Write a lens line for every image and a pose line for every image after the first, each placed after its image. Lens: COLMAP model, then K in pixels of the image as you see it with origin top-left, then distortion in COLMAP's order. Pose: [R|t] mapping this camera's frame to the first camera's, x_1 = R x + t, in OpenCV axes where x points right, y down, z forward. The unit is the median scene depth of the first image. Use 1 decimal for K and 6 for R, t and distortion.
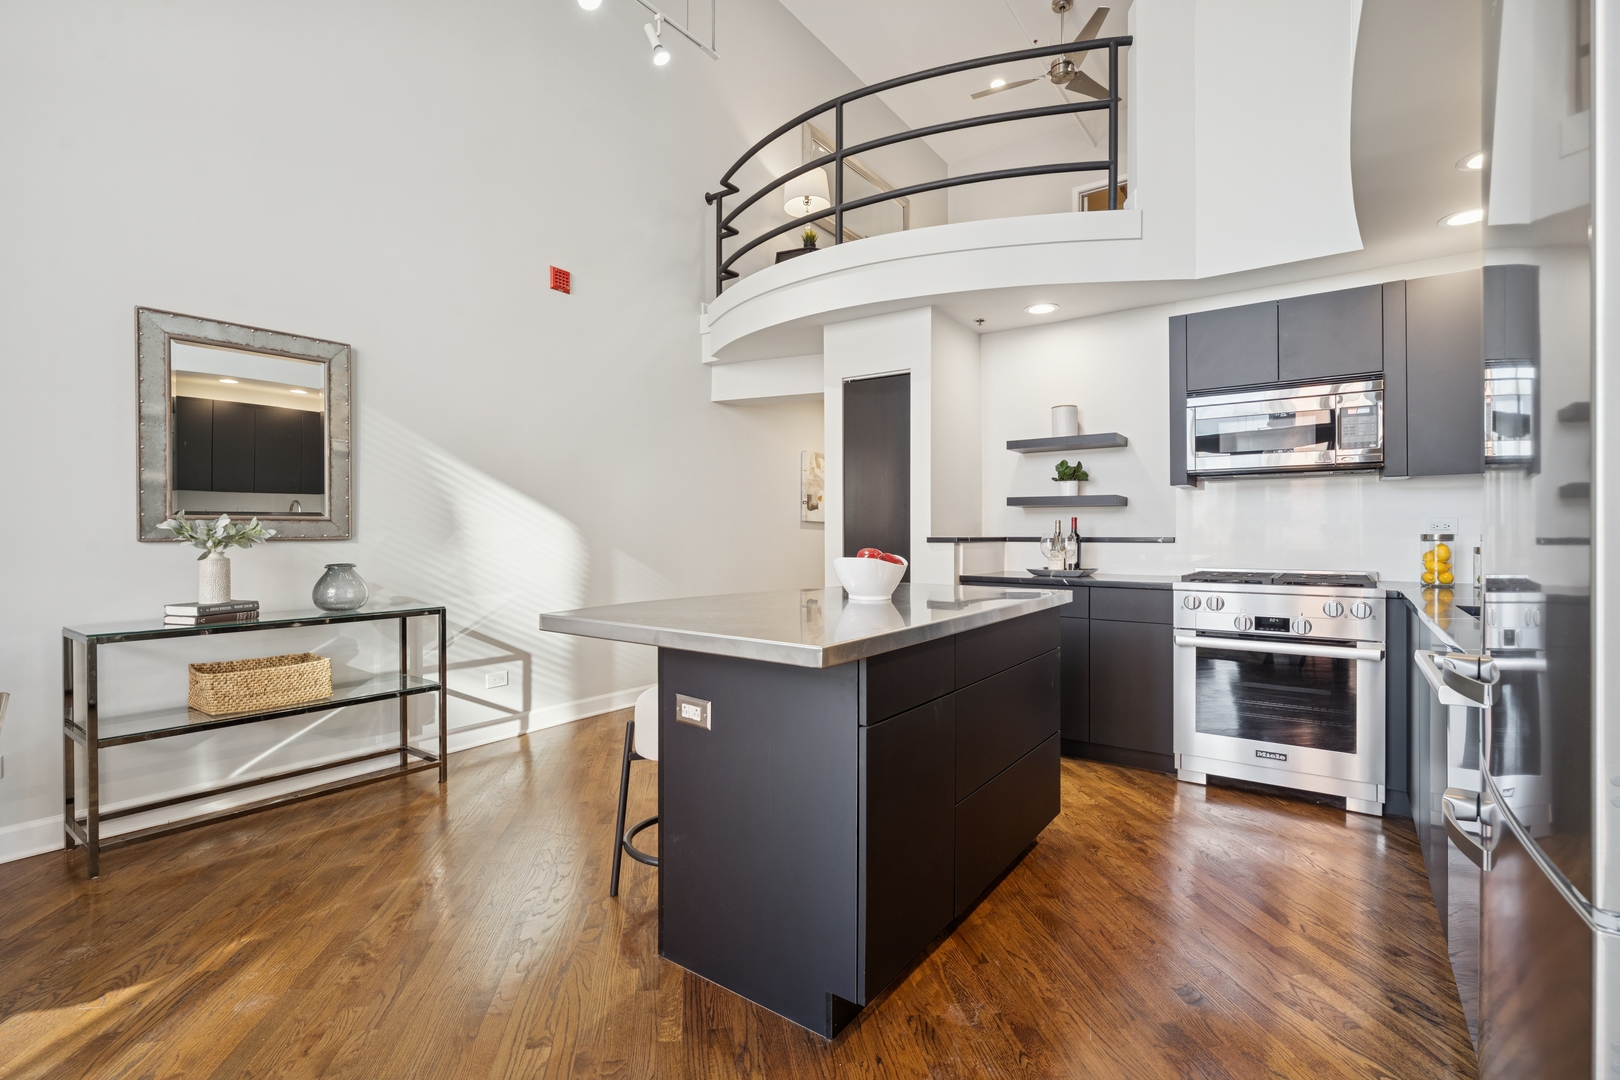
lens RADIAL K [[738.7, 0, 809.9], [0, 738.7, 535.4], [0, 0, 1]] dist [-0.000196, -0.000207]
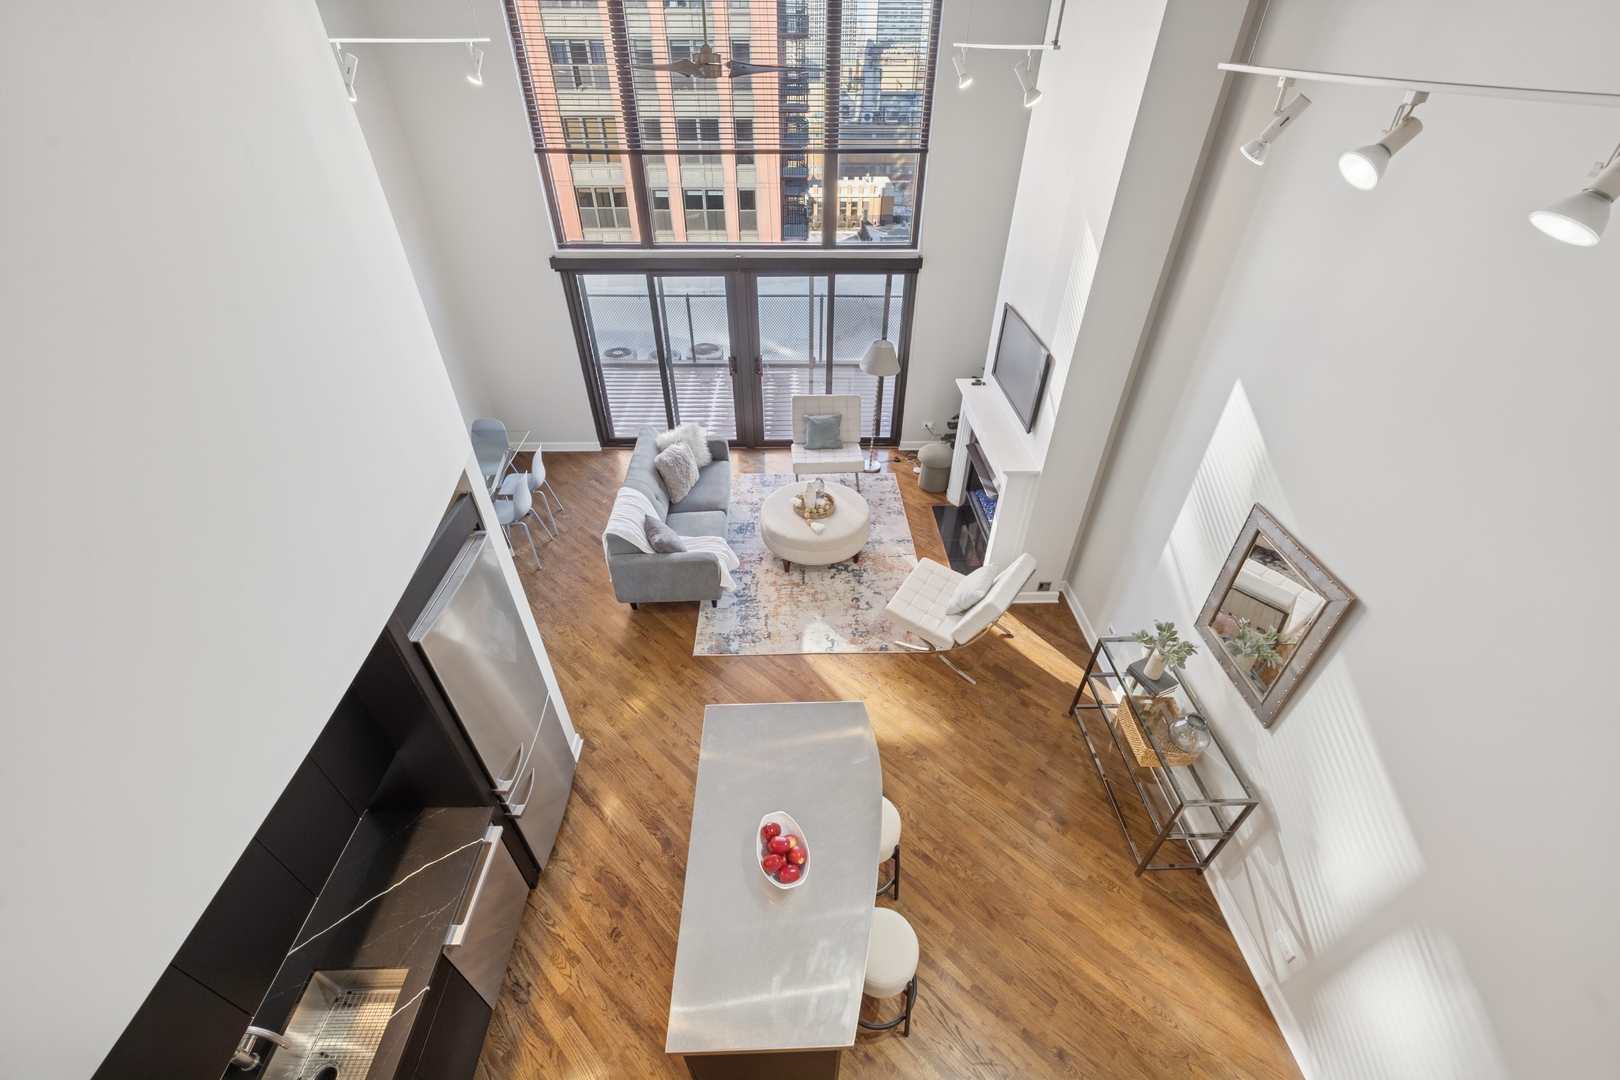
lens RADIAL K [[653.4, 0, 803.8], [0, 653.4, 543.8], [0, 0, 1]] dist [-0.006865, 0.000949]
pose [[-0.798997, 0.370383, -0.473730, 0.284536], [0.002524, 0.789856, 0.613287, -0.791685], [0.601330, 0.488819, -0.632028, 1.032728]]
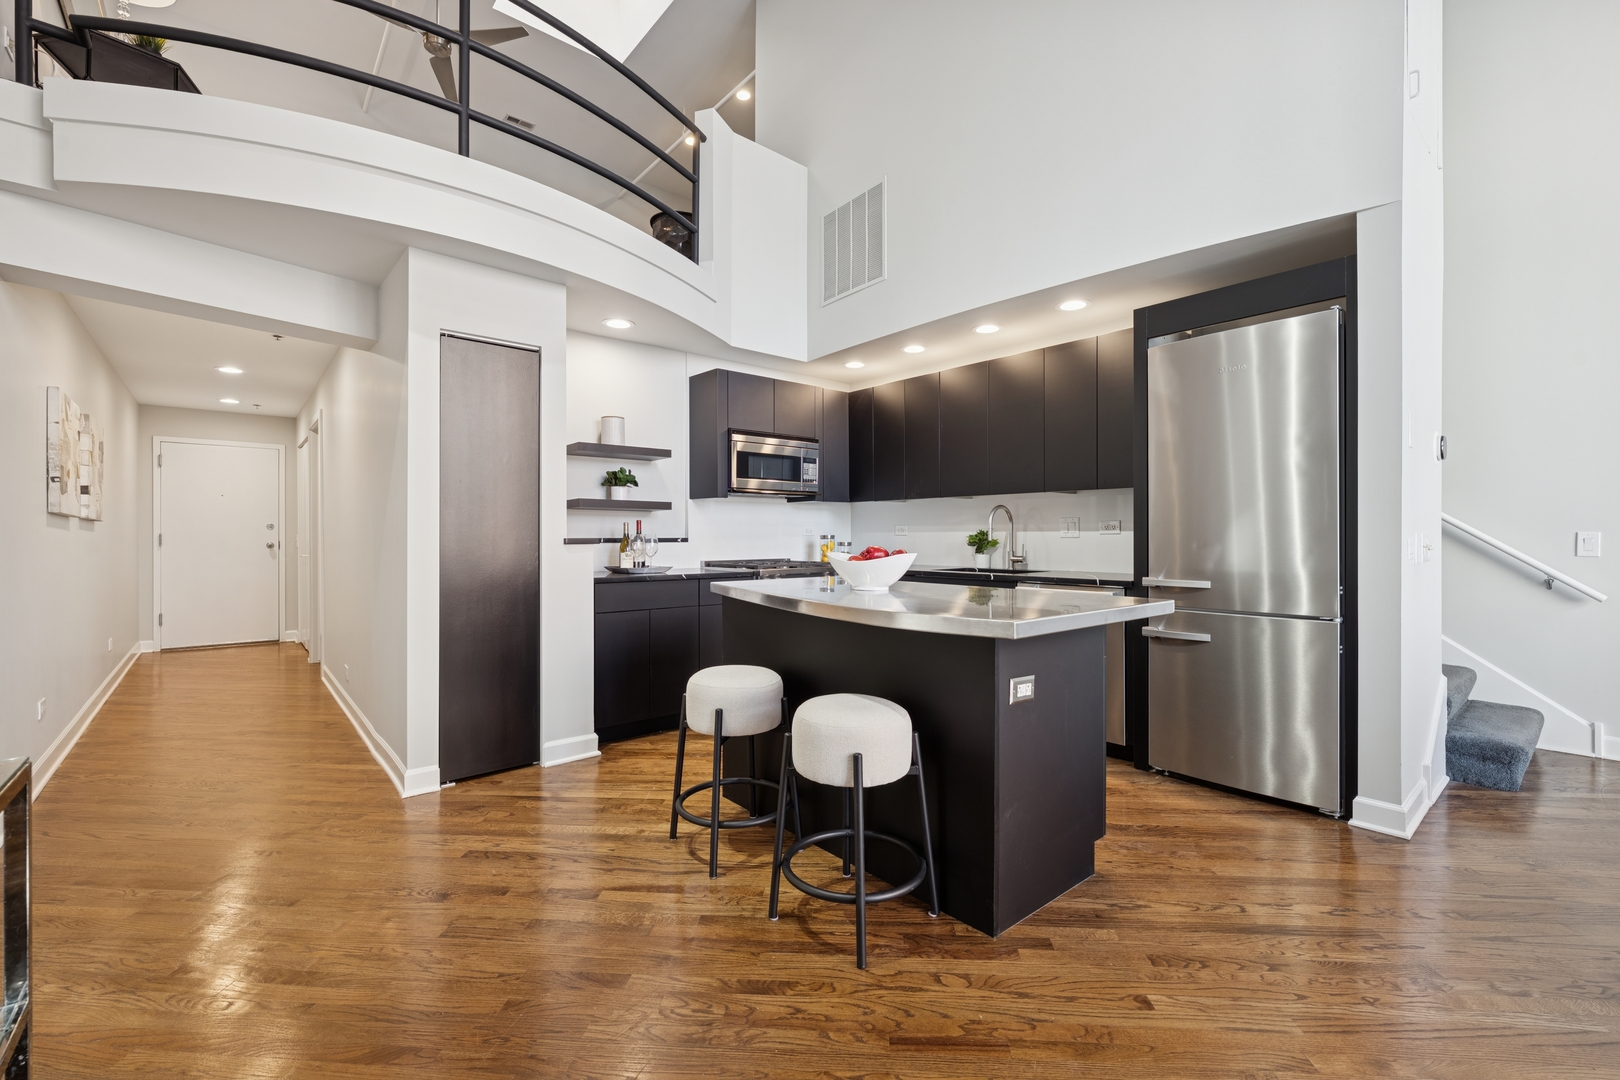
lens RADIAL K [[686.1, 0, 813.6], [0, 686.1, 538.6], [0, 0, 1]] dist [-0.006345, 0.001686]
pose [[0.234095, -0.003275, 0.972208, -0.666542], [0.004597, 0.999987, 0.002262, 0.002375], [-0.972203, 0.003940, 0.234107, 0.567523]]
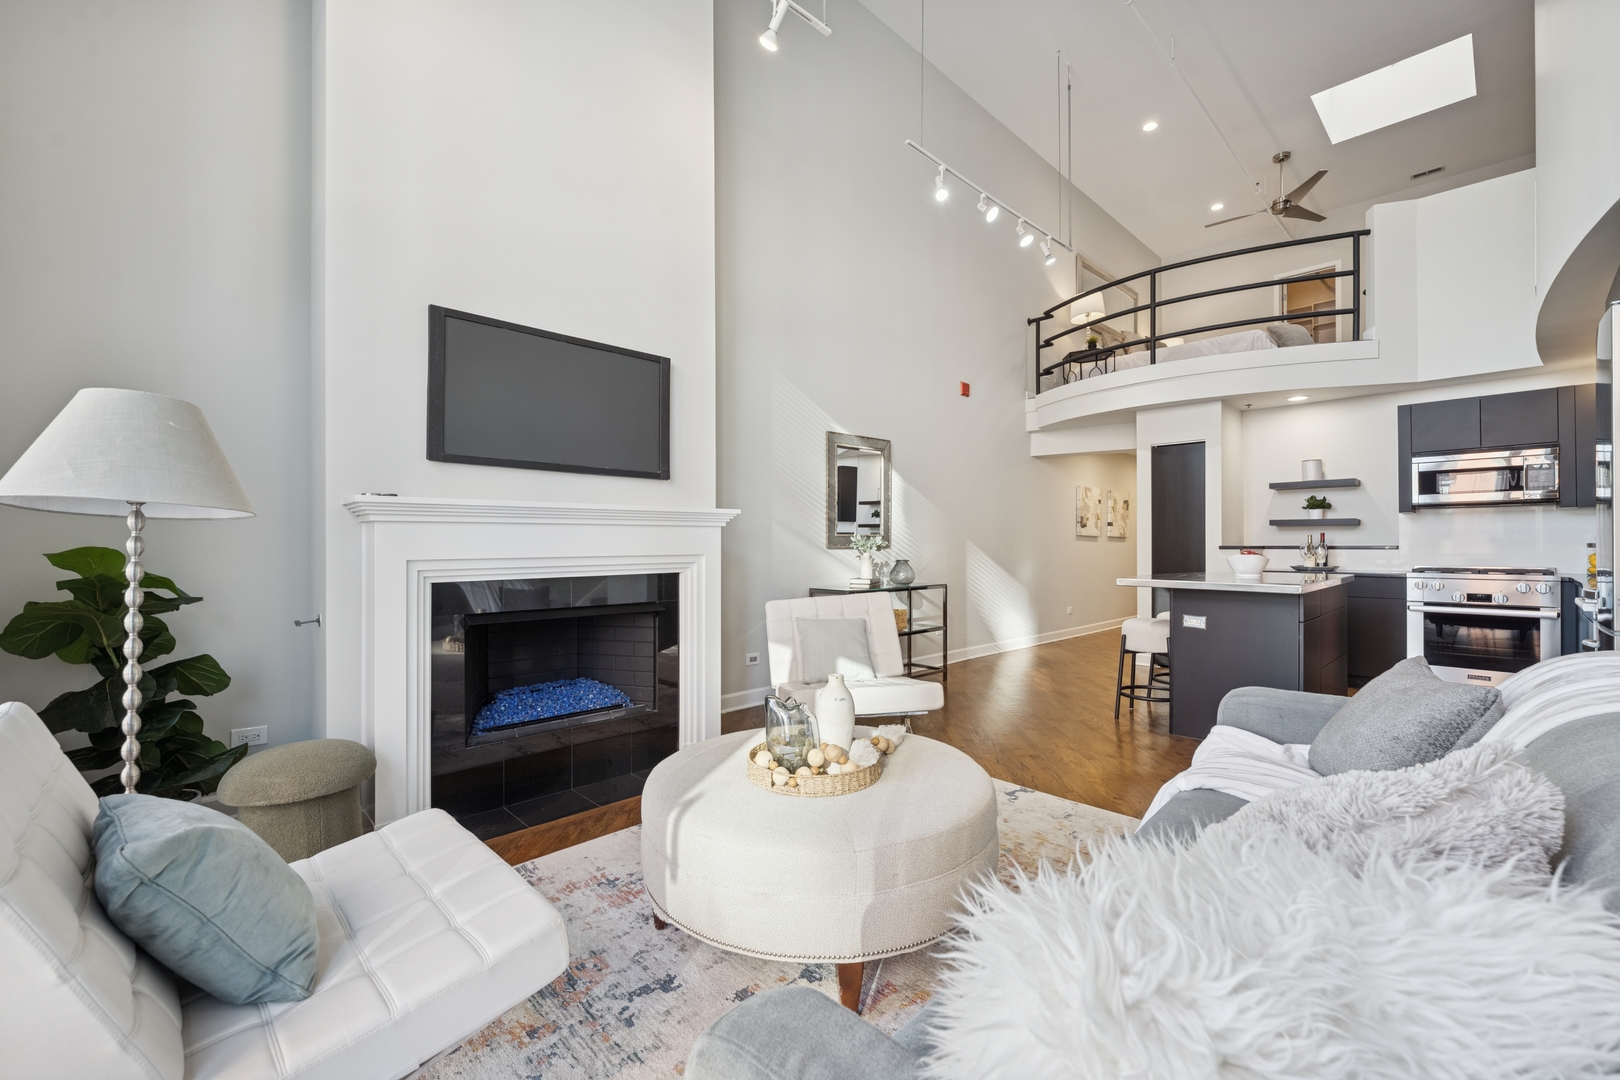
lens RADIAL K [[686.1, 0, 795.7], [0, 686.1, 543.6], [0, 0, 1]] dist [-0.006345, 0.001686]
pose [[0.982536, -0.000913, -0.186070, -0.515065], [-0.000204, 0.999982, -0.005985, 0.007200], [0.186072, 0.005918, 0.982518, -0.682921]]
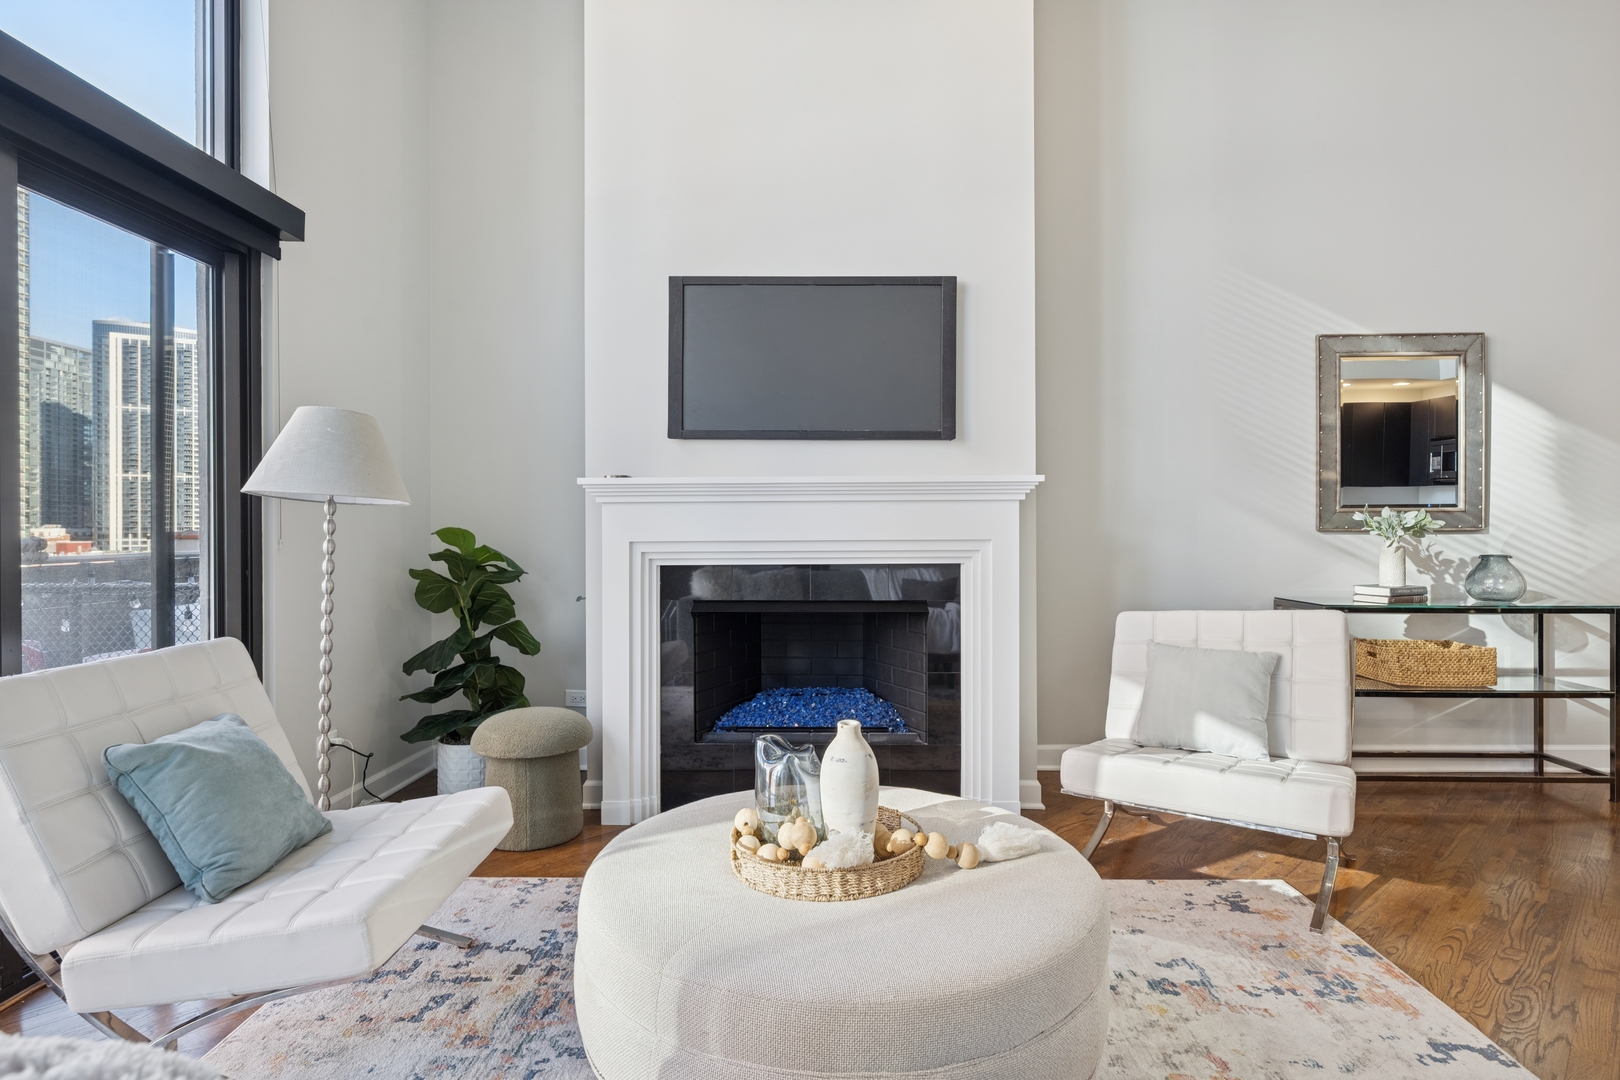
lens RADIAL K [[845.7, 0, 805.1], [0, 845.7, 529.7], [0, 0, 1]] dist [-0.002731, -0.000139]
pose [[0.562412, 0.005279, -0.826841, -0.200132], [-0.004190, 0.999985, 0.003534, 0.004097], [0.826847, 0.001476, 0.562425, -0.382377]]
